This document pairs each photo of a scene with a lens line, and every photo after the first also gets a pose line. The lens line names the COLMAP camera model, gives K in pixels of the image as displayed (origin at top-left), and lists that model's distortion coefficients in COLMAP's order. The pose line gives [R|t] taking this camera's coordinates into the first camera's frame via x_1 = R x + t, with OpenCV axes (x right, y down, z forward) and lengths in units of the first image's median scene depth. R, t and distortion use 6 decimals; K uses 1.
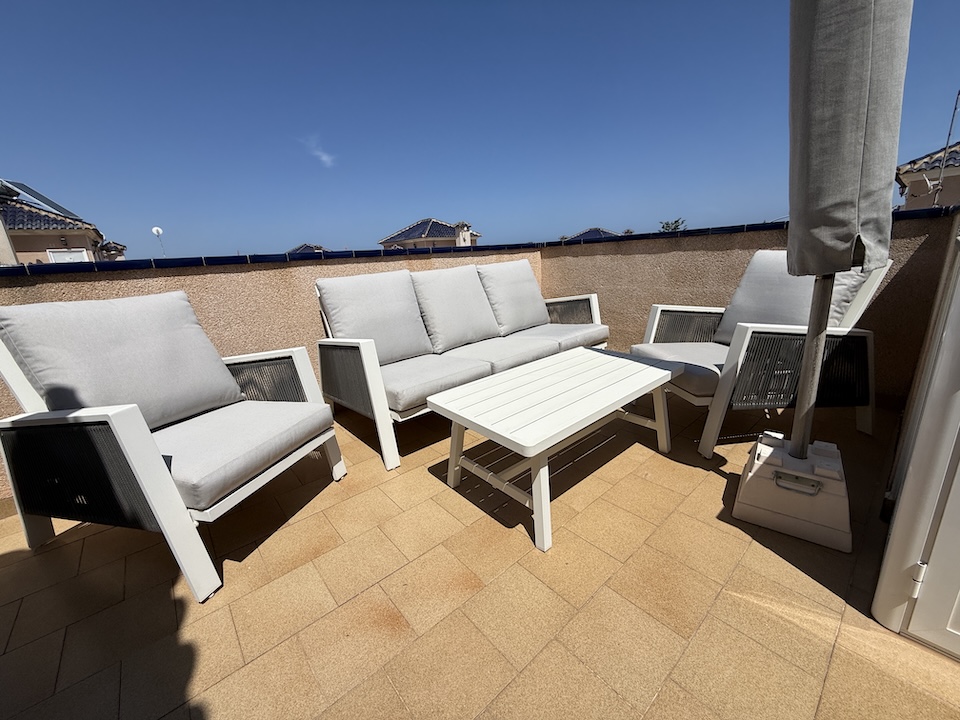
lens RADIAL K [[384.0, 0, 478.5], [0, 384.0, 360.5], [0, 0, 1]] dist [0.000806, -0.000020]
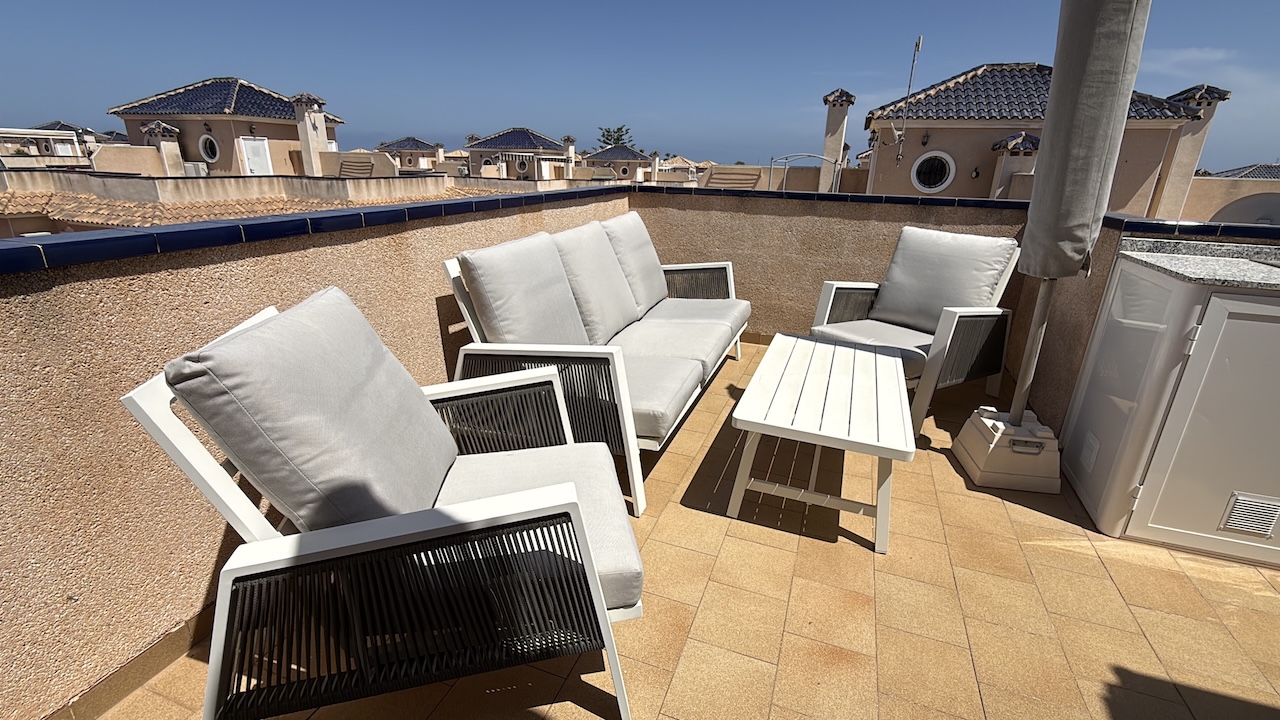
lens RADIAL K [[577.5, 0, 639.8], [0, 577.5, 360.6], [0, 0, 1]] dist [0.001304, -0.000382]
pose [[0.869032, -0.083490, 0.487660, -0.654985], [0.052422, 0.995649, 0.077043, -0.092431], [-0.491970, -0.041389, 0.869628, 0.017028]]
